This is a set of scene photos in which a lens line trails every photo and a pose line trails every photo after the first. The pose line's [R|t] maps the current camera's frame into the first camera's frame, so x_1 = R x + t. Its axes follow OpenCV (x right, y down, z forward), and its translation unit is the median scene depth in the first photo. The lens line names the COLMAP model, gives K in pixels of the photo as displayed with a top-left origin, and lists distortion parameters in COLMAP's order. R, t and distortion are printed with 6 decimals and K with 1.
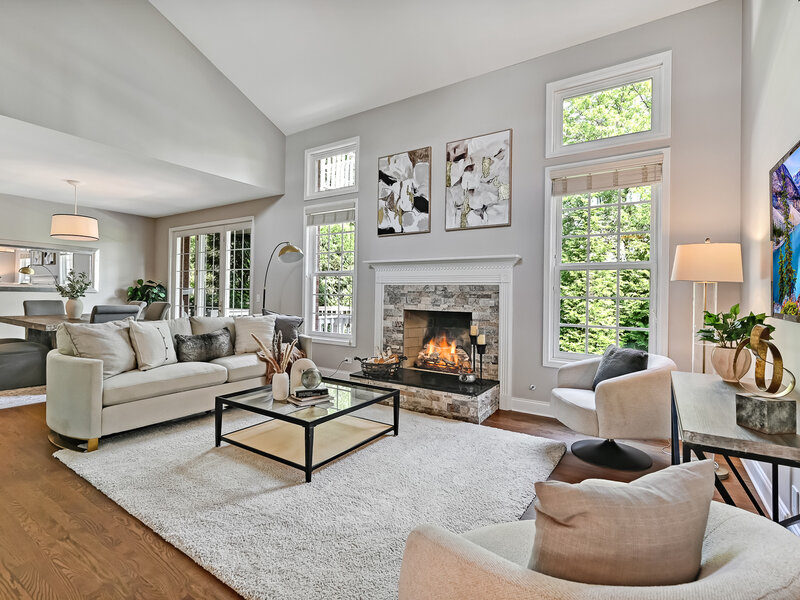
lens RADIAL K [[404.8, 0, 387.6], [0, 404.8, 286.1], [0, 0, 1]] dist [0.004274, 0.000715]
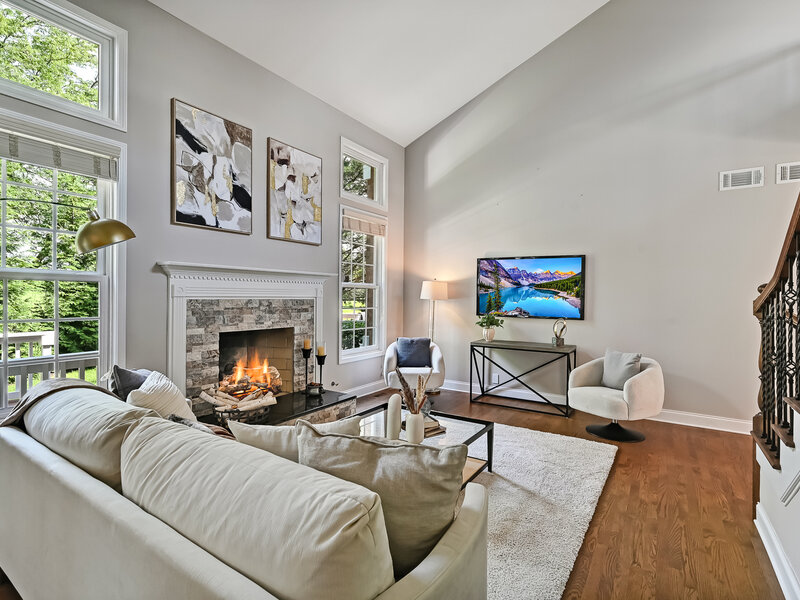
lens RADIAL K [[404.8, 0, 450.0], [0, 404.8, 290.9], [0, 0, 1]] dist [0.004274, 0.000715]
pose [[-0.098883, -0.002259, 0.995097, -0.728559], [-0.037330, 0.999302, -0.001441, -0.032767], [-0.994399, -0.037289, -0.098898, 0.652265]]
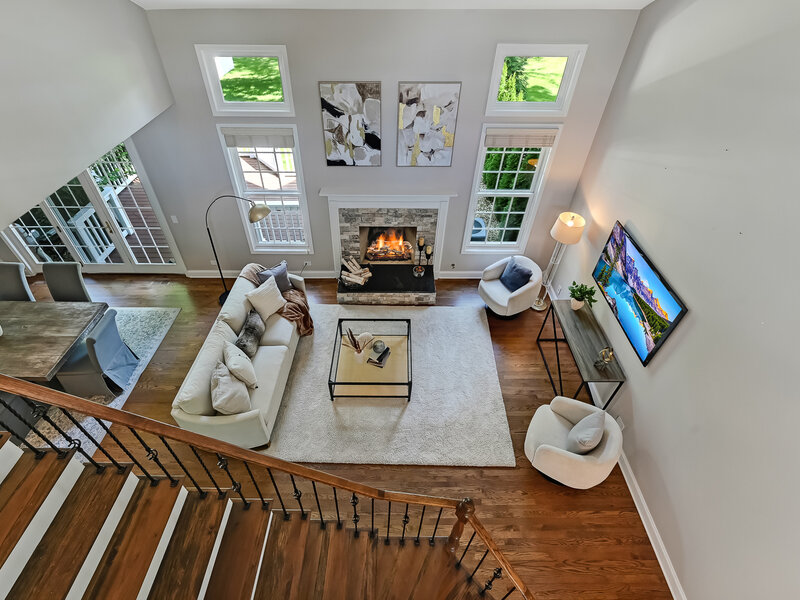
lens RADIAL K [[406.9, 0, 404.1], [0, 406.9, 297.7], [0, 0, 1]] dist [0.013505, 0.001937]
pose [[0.818498, -0.370661, 0.438942, -0.463542], [-0.046090, 0.719203, 0.693269, -0.639066], [-0.572657, -0.587671, 0.571583, 0.093792]]
